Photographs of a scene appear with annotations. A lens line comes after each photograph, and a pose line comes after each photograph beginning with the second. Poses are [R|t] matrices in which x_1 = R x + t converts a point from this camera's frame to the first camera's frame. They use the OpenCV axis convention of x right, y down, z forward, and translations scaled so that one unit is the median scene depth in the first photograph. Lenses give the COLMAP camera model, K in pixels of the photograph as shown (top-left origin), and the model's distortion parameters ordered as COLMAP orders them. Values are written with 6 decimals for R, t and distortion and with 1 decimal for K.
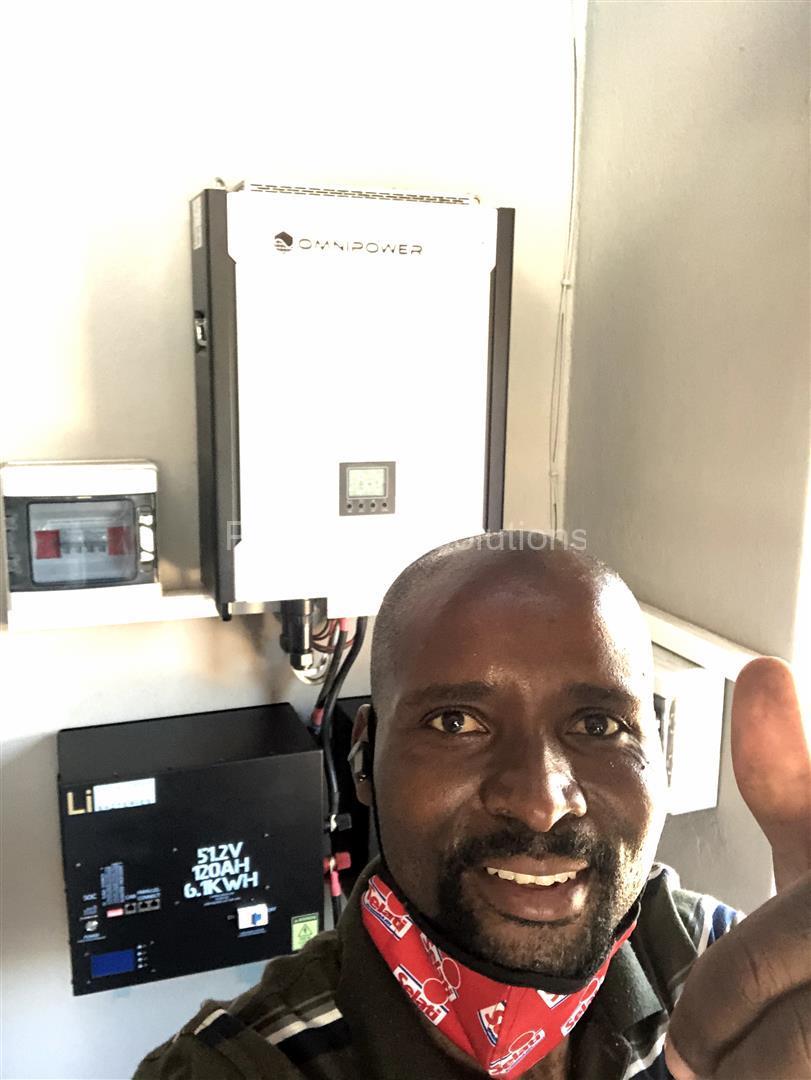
lens RADIAL K [[982.5, 0, 387.0], [0, 982.5, 532.7], [0, 0, 1]] dist [0.016302, 0.000000]
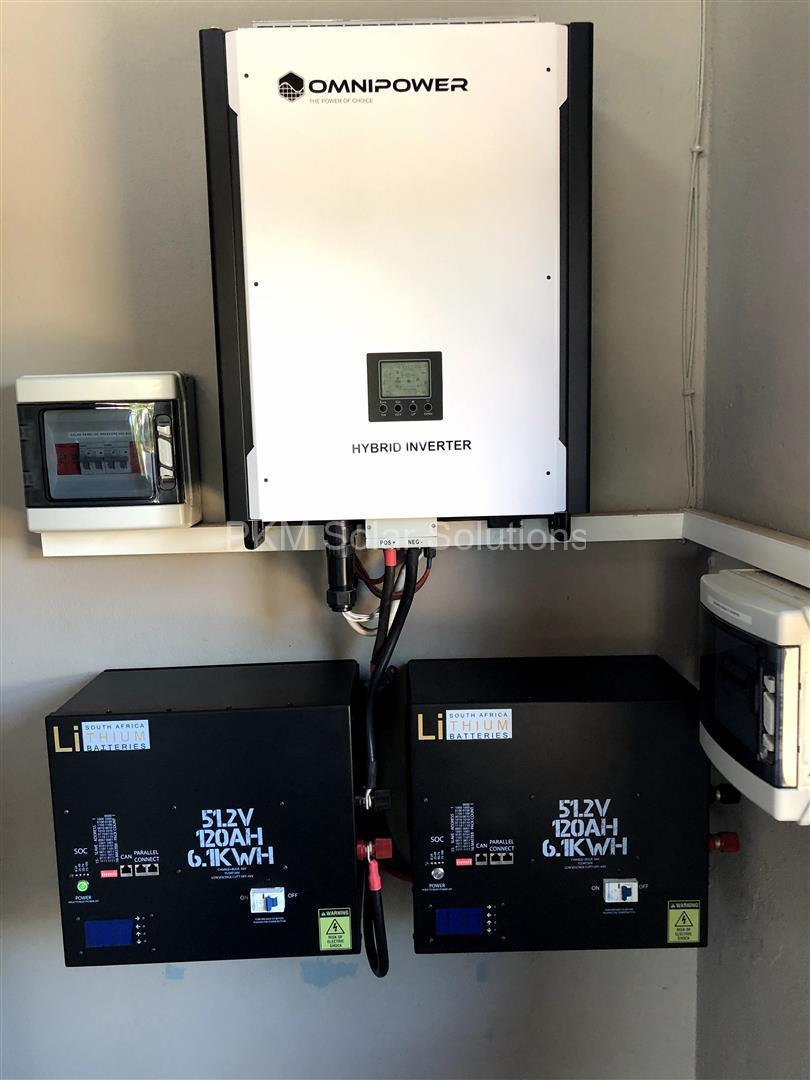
lens RADIAL K [[882.5, 0, 405.4], [0, 882.5, 537.9], [0, 0, 1]] dist [0.027297, -0.019527]
pose [[0.952210, 0.005013, -0.305403, 0.207706], [-0.022996, 0.998204, -0.055315, 0.122840], [0.304577, 0.059694, 0.950615, 0.306178]]
